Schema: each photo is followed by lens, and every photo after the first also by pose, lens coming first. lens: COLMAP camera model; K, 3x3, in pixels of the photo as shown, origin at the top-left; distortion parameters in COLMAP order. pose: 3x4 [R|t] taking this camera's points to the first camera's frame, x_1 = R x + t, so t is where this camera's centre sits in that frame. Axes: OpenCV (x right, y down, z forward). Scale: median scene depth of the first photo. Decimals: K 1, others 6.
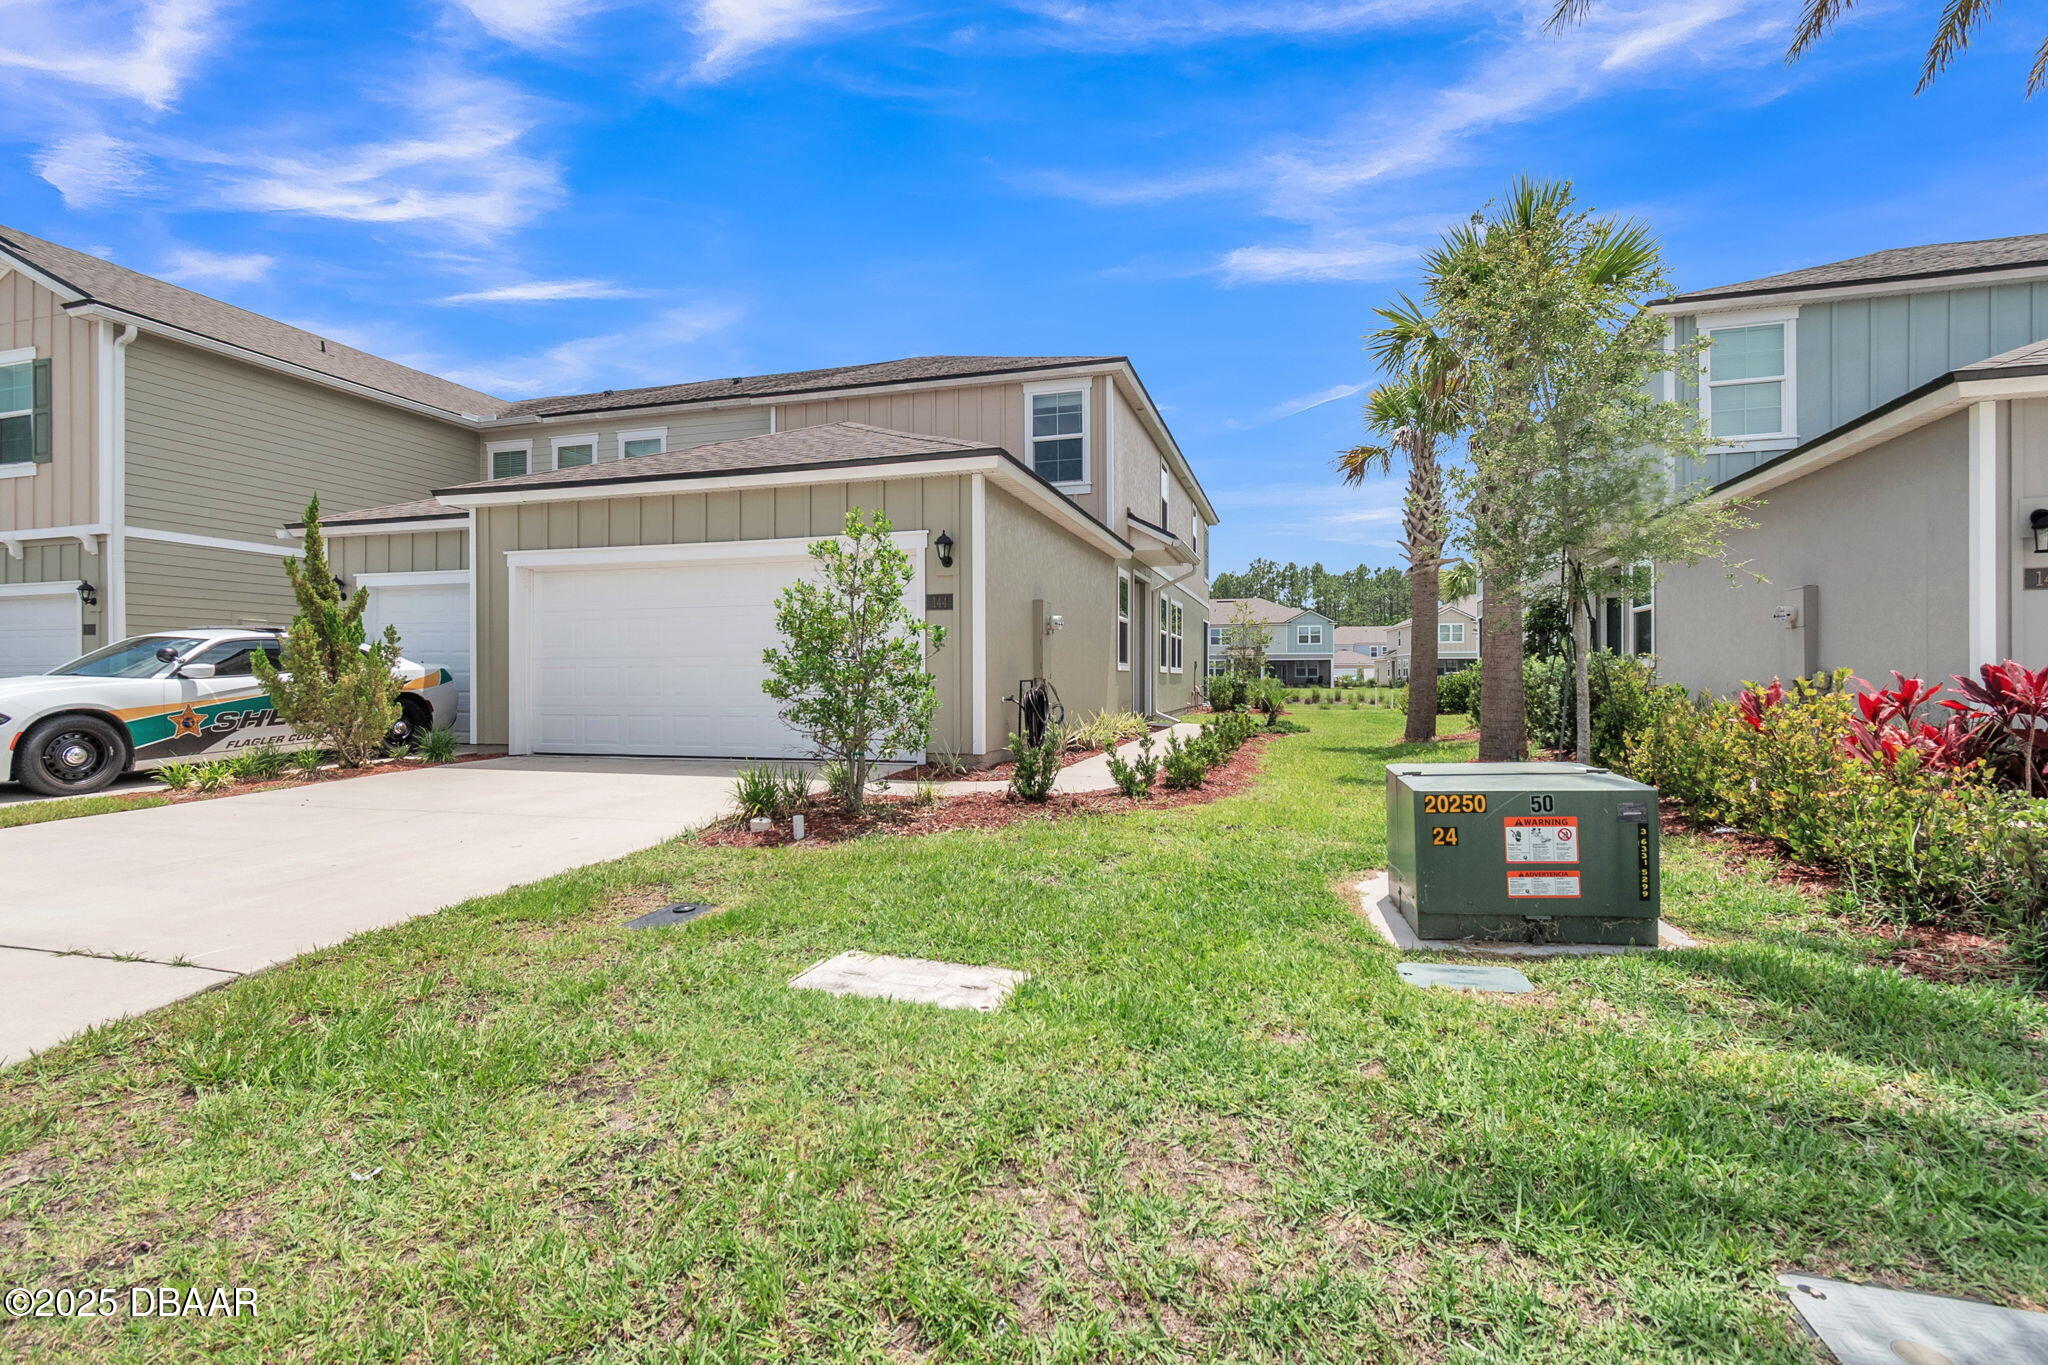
lens RADIAL K [[951.9, 0, 1024.0], [0, 951.9, 682.5], [0, 0, 1]] dist [-0.000076, 0.000102]
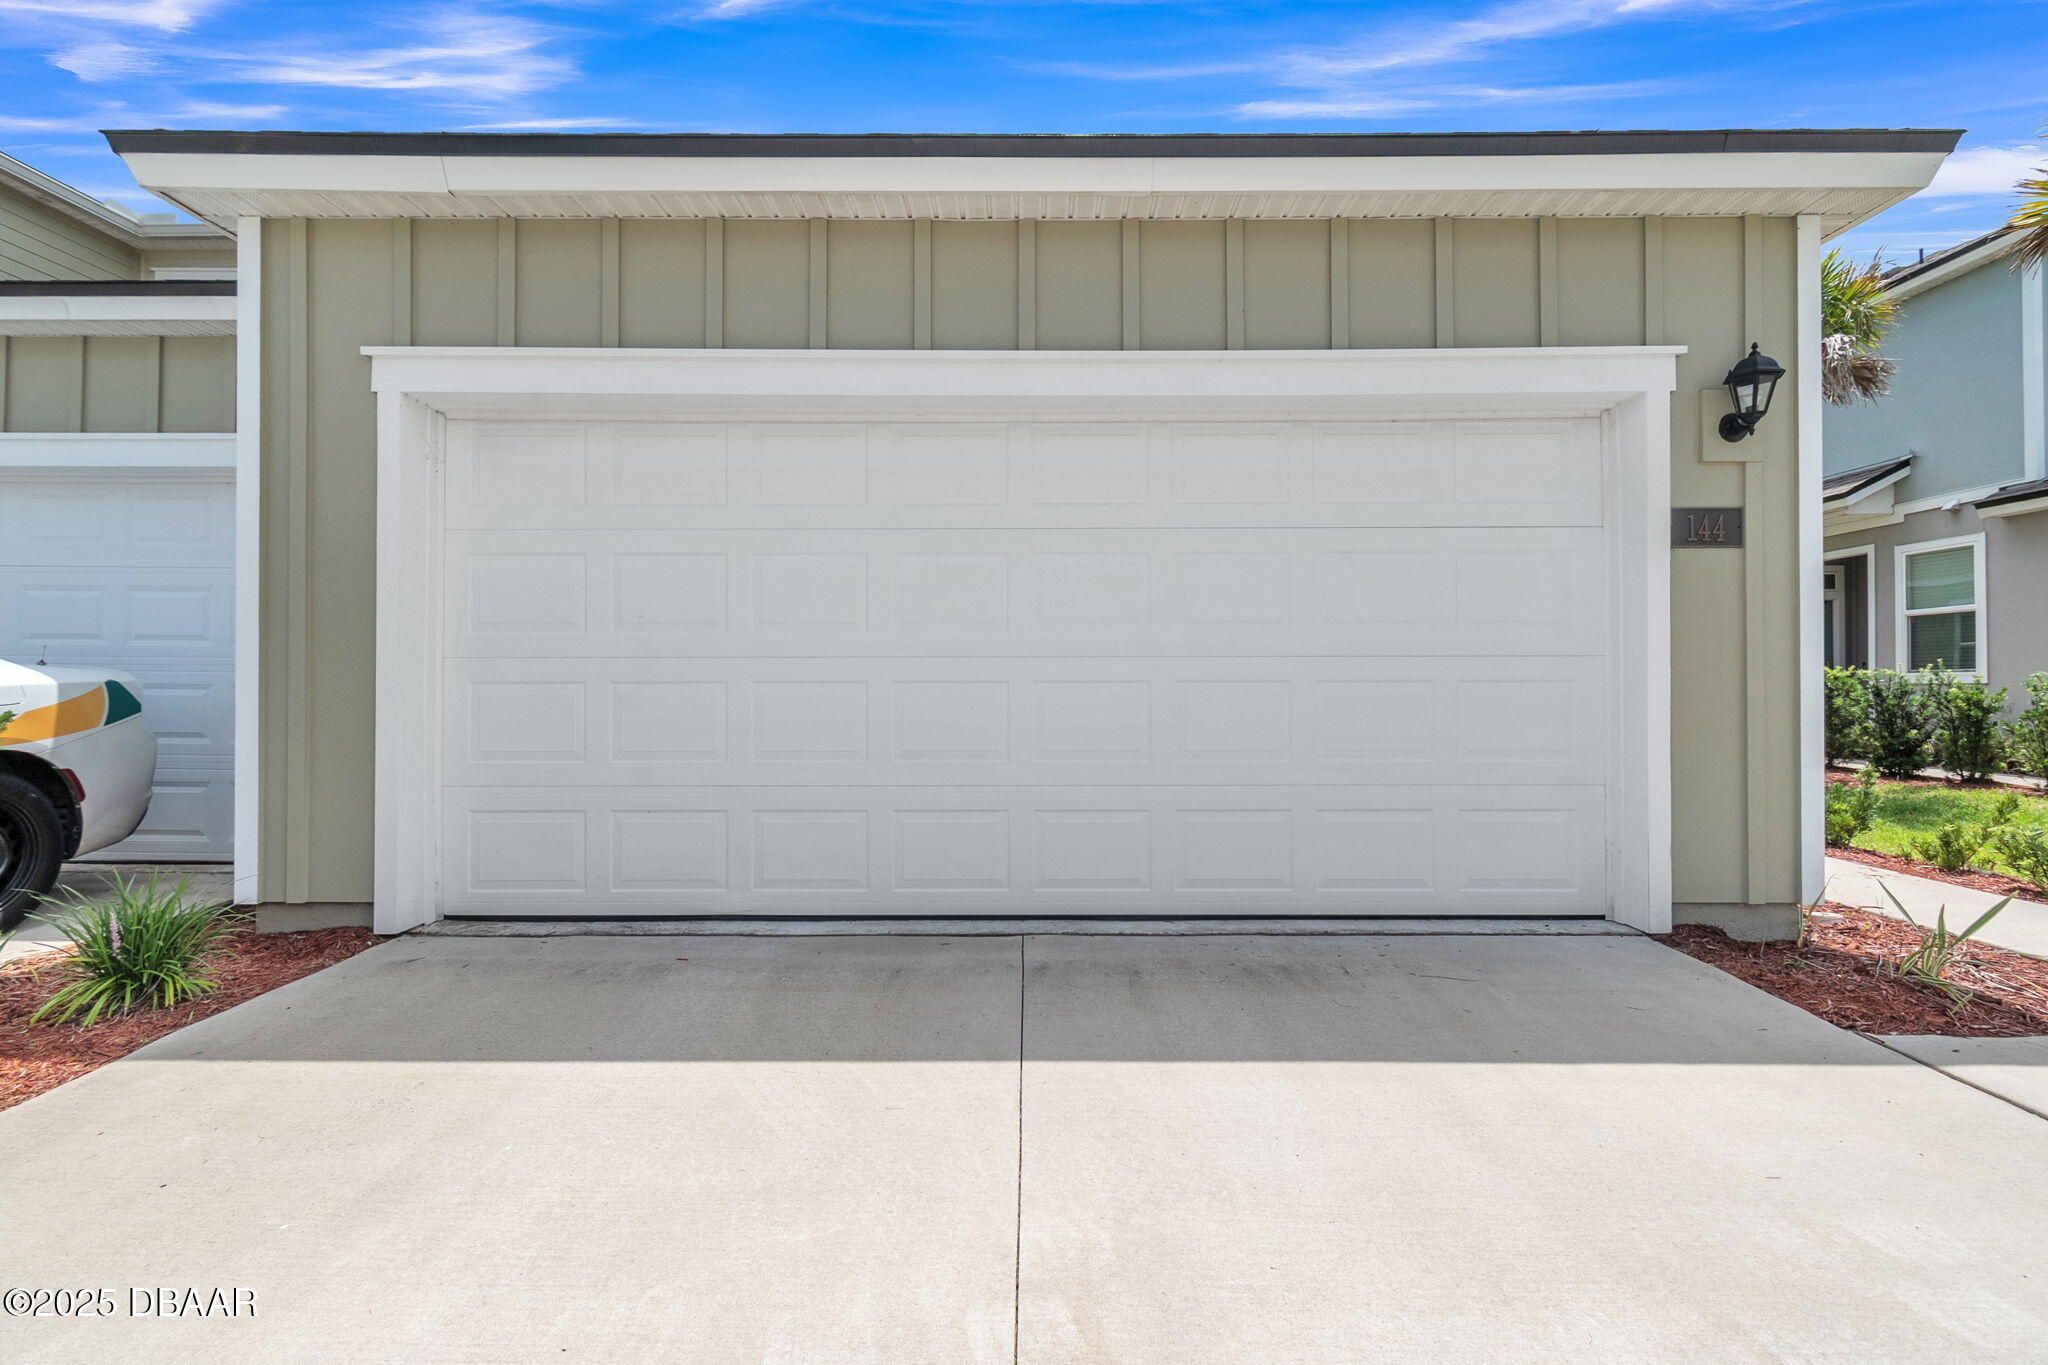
lens RADIAL K [[951.9, 0, 1024.0], [0, 951.9, 682.5], [0, 0, 1]] dist [-0.000076, 0.000102]
pose [[0.960315, 0.004526, 0.278880, -0.414568], [-0.003394, 0.999984, -0.004543, -0.014496], [-0.278897, 0.003417, 0.960315, 0.606411]]
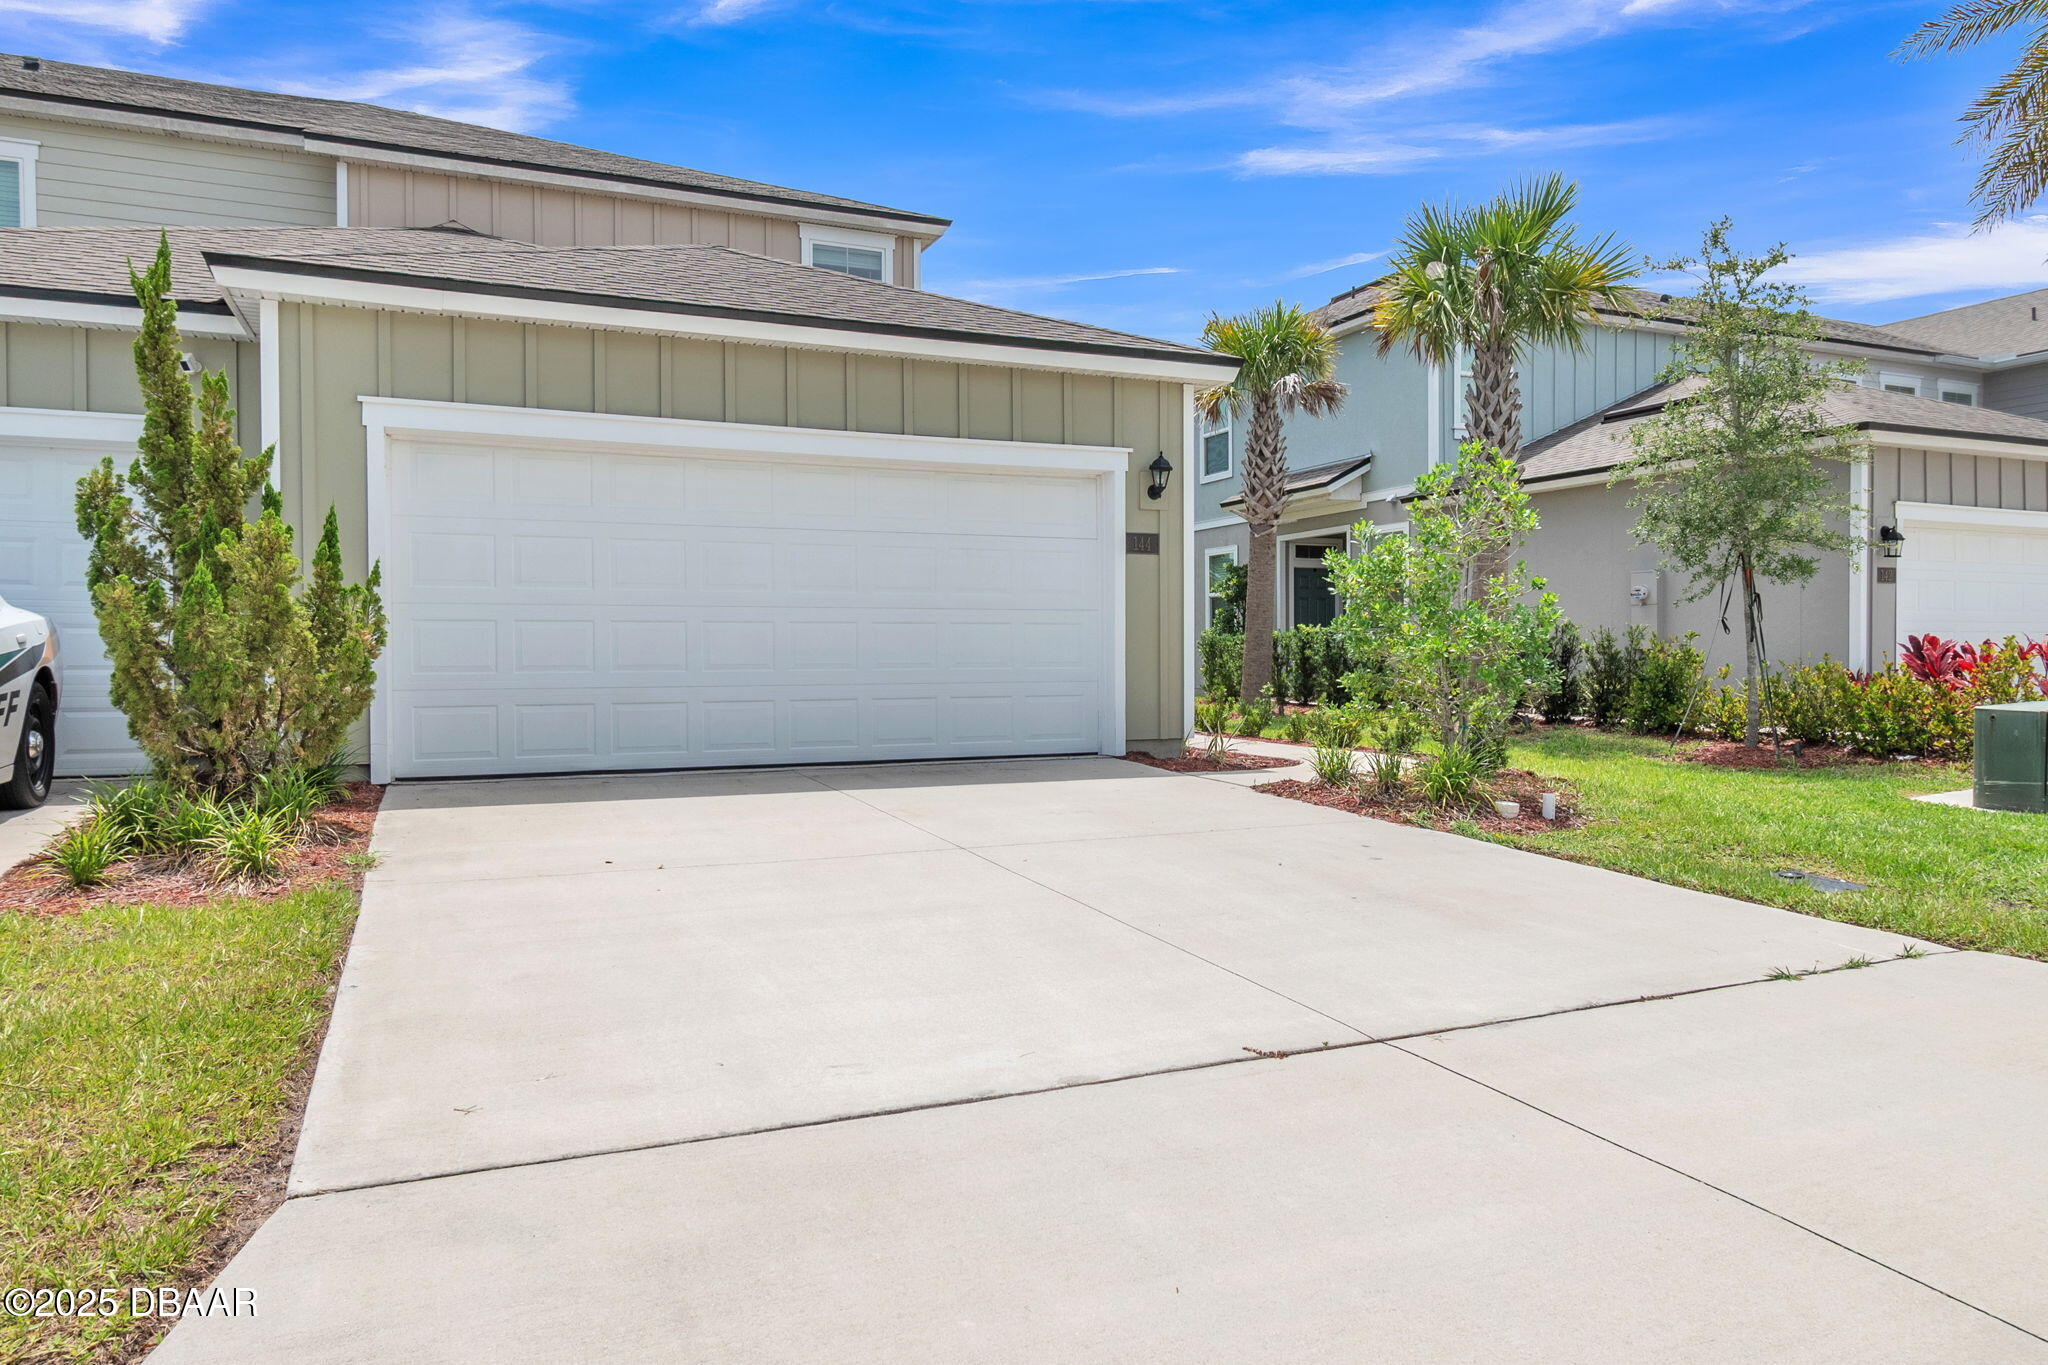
lens RADIAL K [[1342.8, 0, 1024.0], [0, 1342.8, 682.5], [0, 0, 1]] dist [-0.004755, 0.000276]
pose [[0.769563, -0.011463, 0.638467, -0.742899], [0.000846, 0.999856, 0.016932, 0.007669], [-0.638570, -0.012490, 0.769463, 0.199286]]
